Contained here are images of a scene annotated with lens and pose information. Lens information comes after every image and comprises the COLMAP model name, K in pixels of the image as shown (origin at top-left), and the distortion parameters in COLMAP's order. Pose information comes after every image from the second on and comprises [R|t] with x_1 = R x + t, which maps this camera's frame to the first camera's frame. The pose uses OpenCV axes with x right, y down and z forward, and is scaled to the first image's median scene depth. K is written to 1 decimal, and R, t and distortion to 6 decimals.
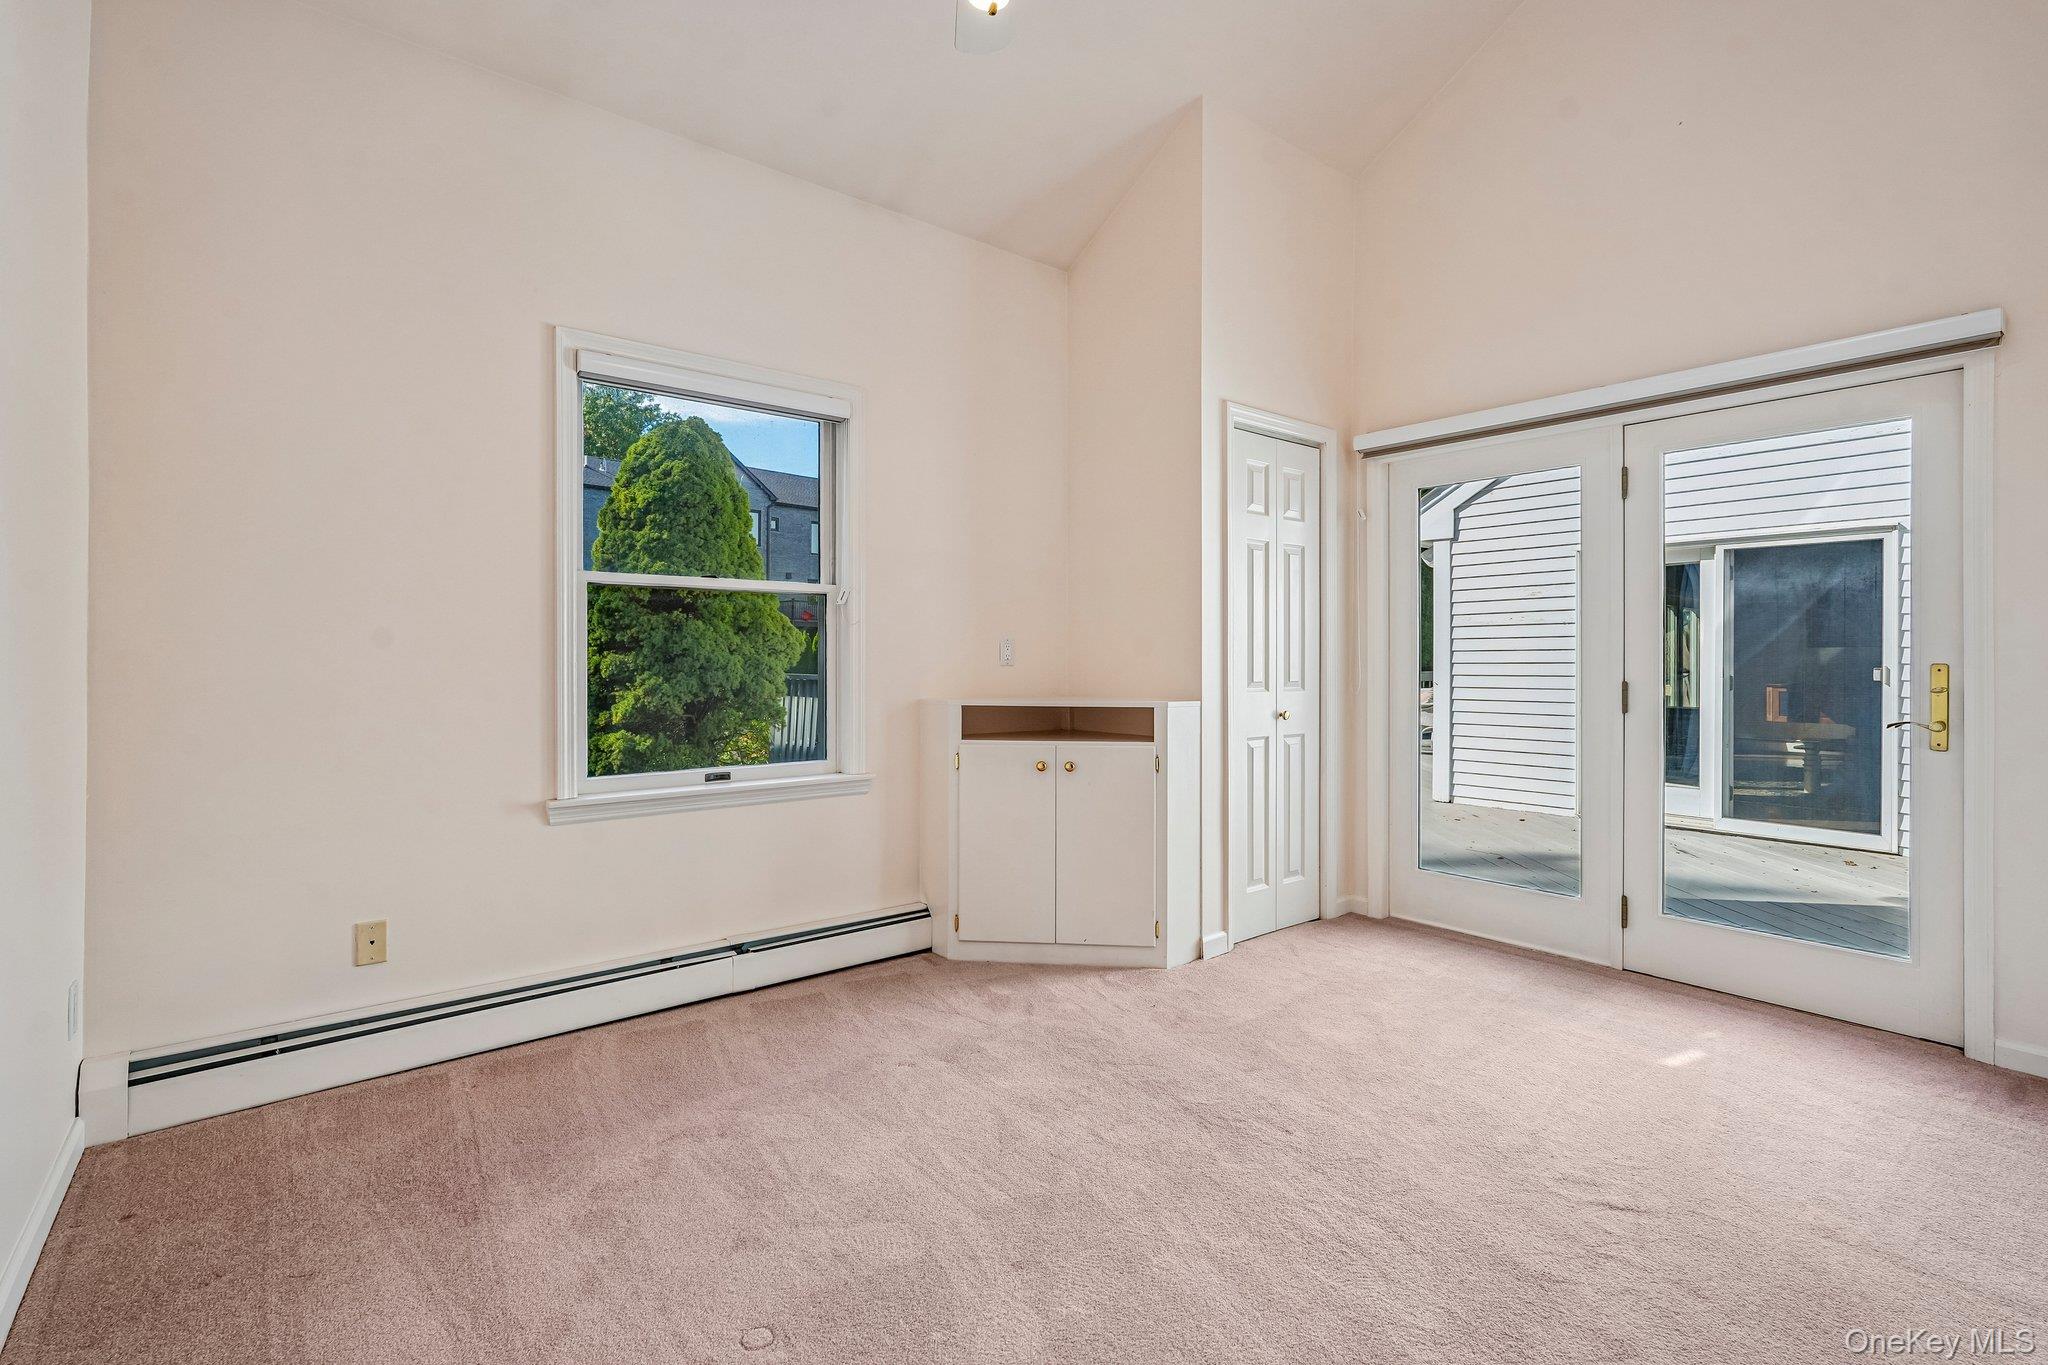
lens RADIAL K [[921.3, 0, 1023.2], [0, 921.3, 665.8], [0, 0, 1]] dist [-0.004386, 0.000464]
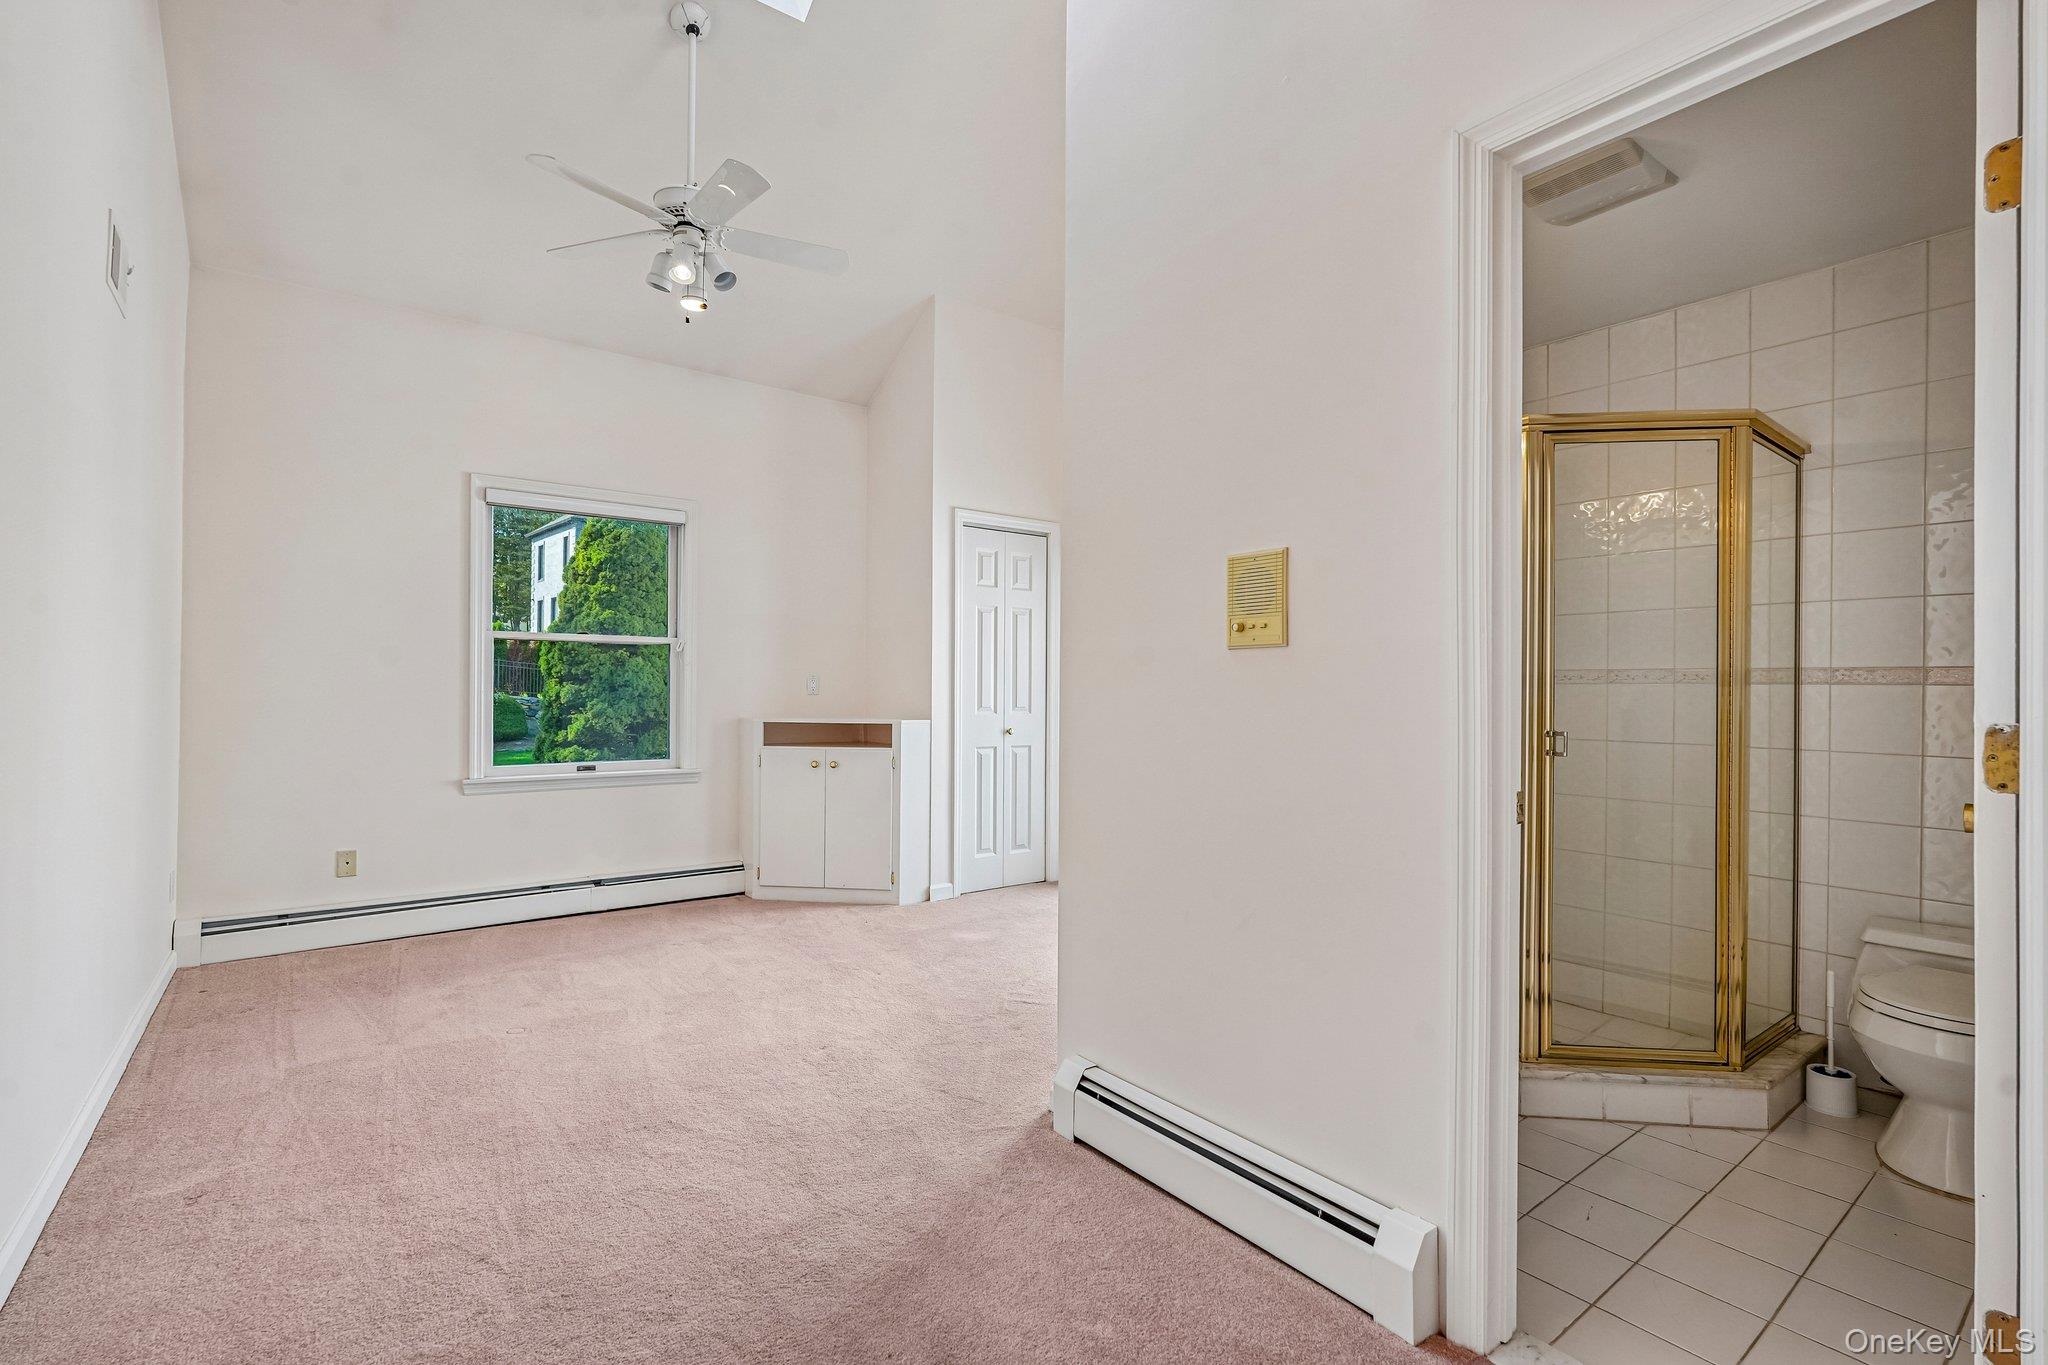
lens RADIAL K [[921.3, 0, 1025.8], [0, 921.3, 693.5], [0, 0, 1]] dist [-0.004386, 0.000464]
pose [[0.999640, 0.005811, -0.026202, 0.378587], [-0.005943, 0.999970, -0.004944, 0.003691], [0.026172, 0.005098, 0.999644, -0.422297]]
